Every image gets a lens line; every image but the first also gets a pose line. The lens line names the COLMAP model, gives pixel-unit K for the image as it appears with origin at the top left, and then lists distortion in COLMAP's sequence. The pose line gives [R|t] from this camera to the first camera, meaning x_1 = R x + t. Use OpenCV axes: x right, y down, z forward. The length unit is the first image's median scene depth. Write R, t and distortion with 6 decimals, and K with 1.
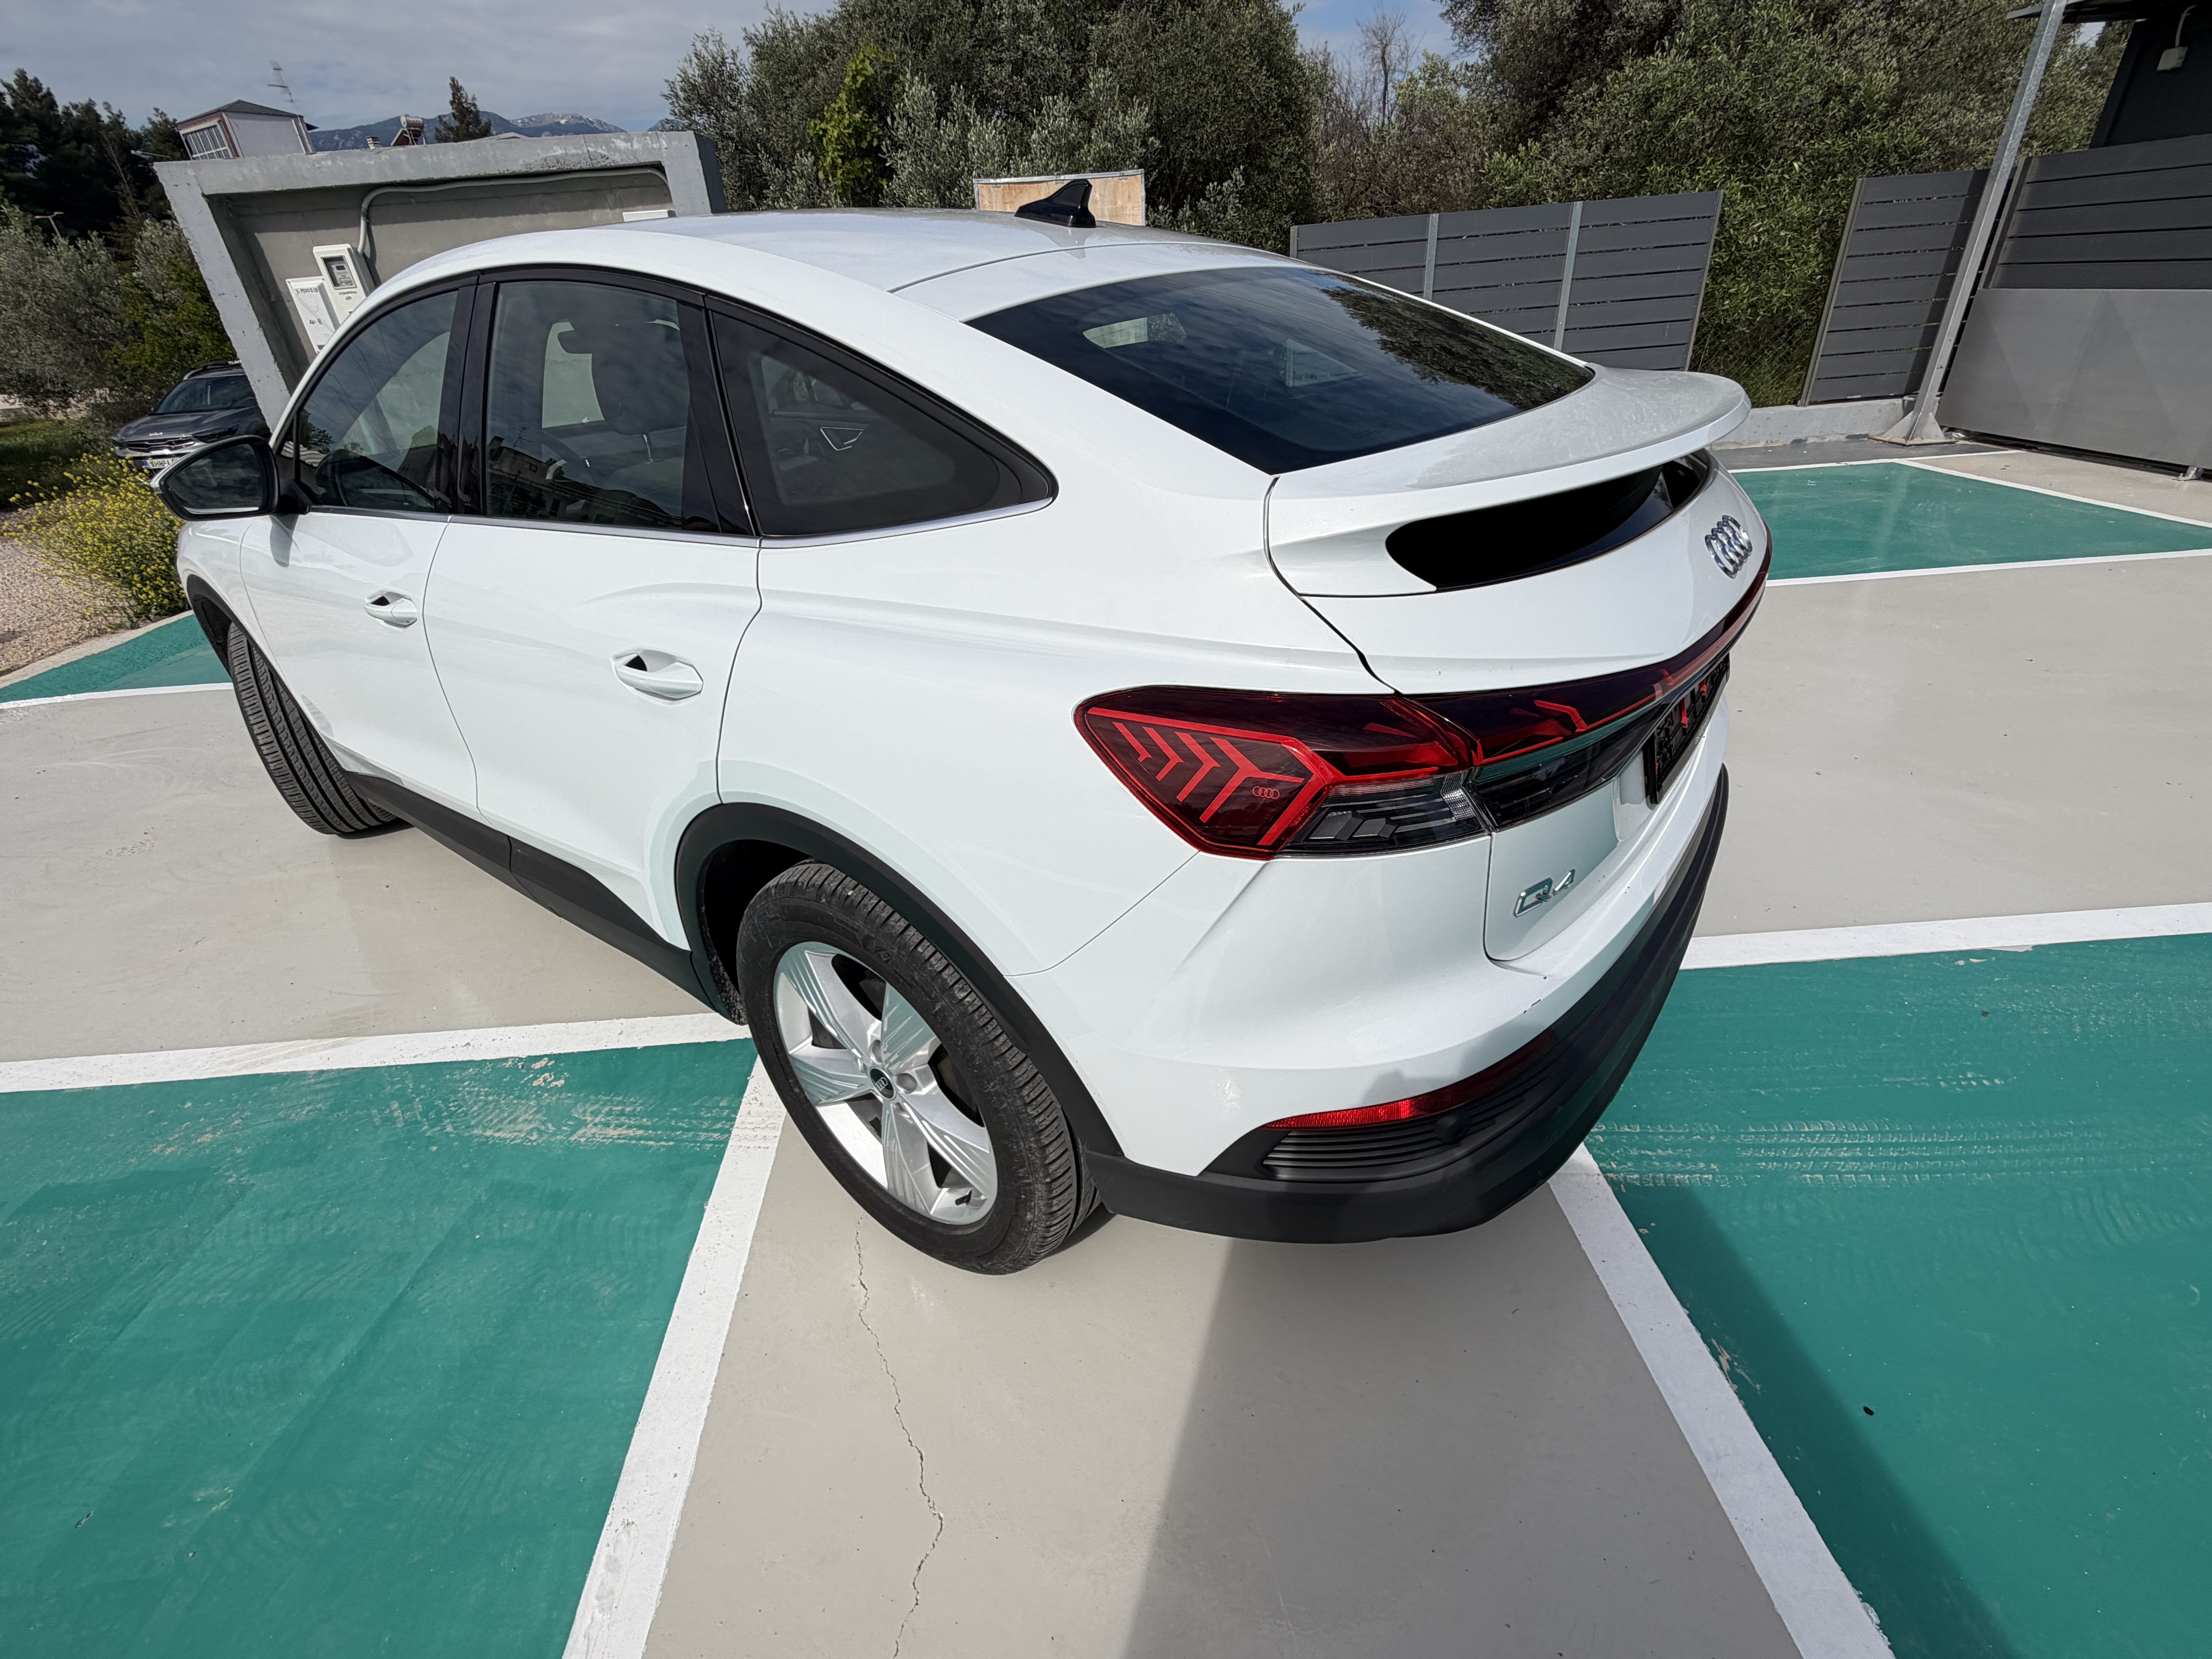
lens RADIAL K [[980.7, 0, 1102.6], [0, 980.7, 834.3], [0, 0, 1]] dist [-0.004502, 0.001316]
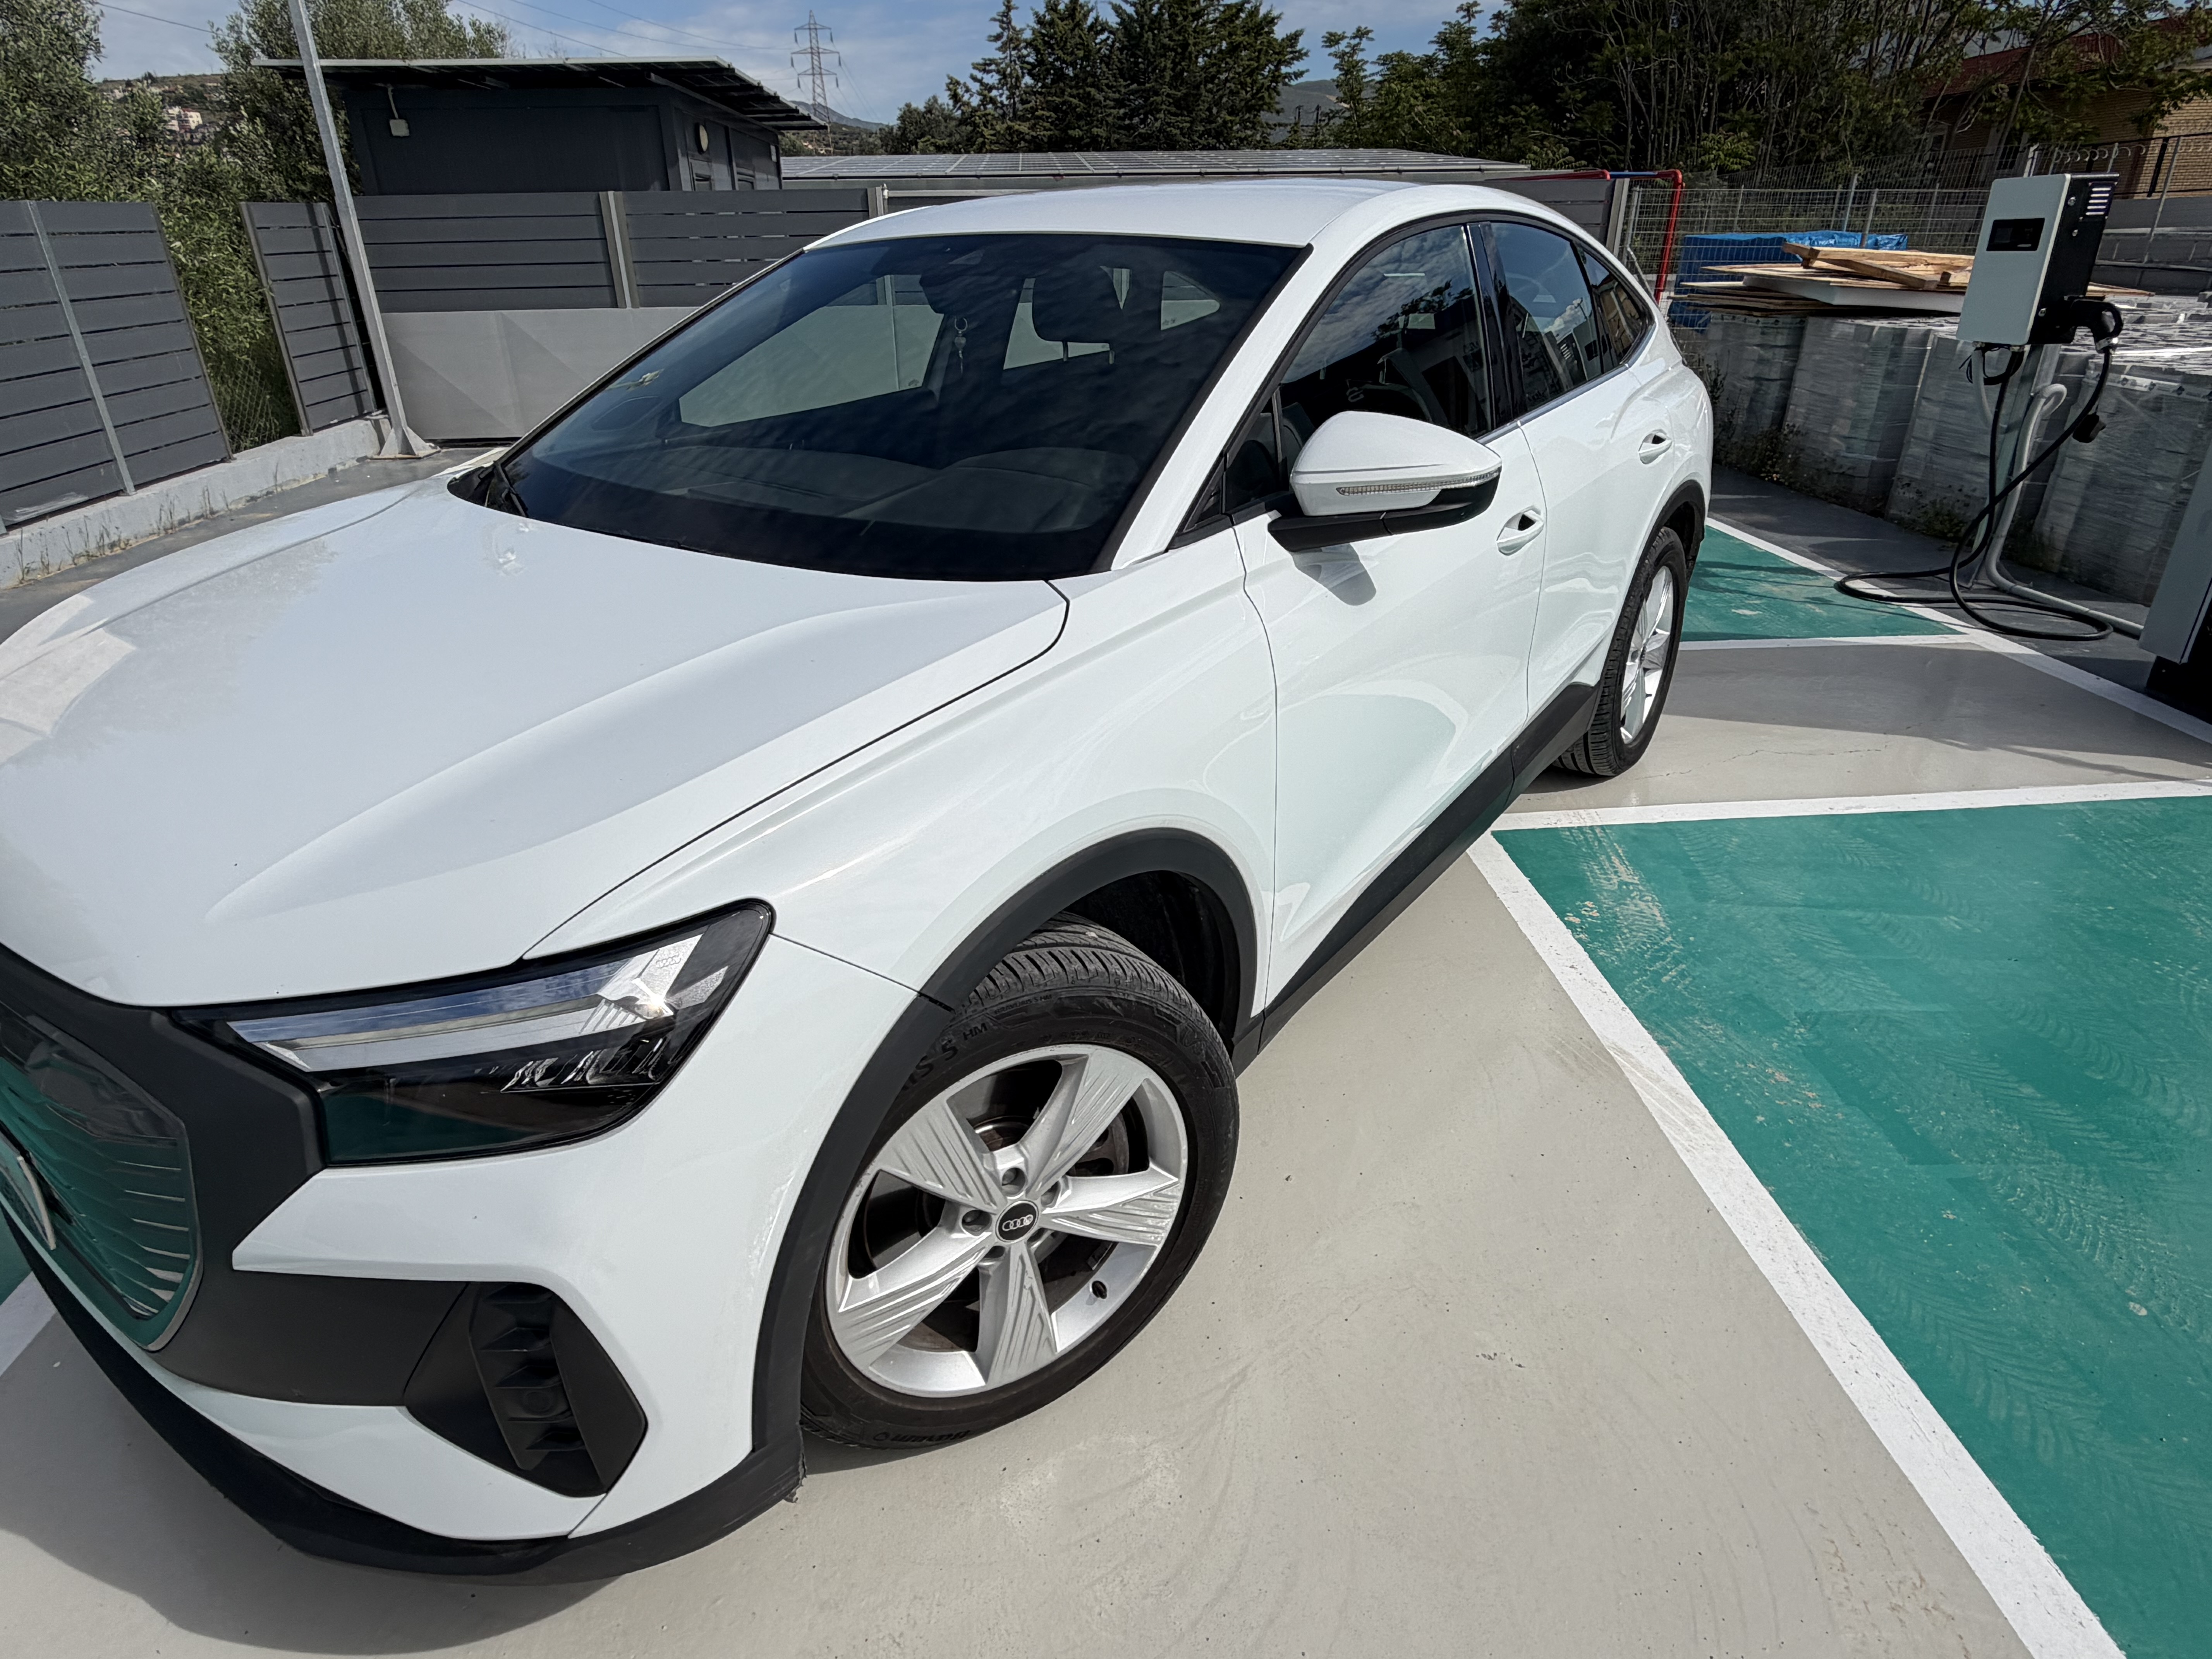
lens RADIAL K [[1234.2, 0, 1098.3], [0, 1234.2, 820.9], [0, 0, 1]] dist [-0.000930, 0.000765]
pose [[-0.004252, -0.381416, 0.924394, -1.798015], [0.509759, 0.794450, 0.330144, -0.569683], [-0.860307, 0.472622, 0.191052, 1.148258]]
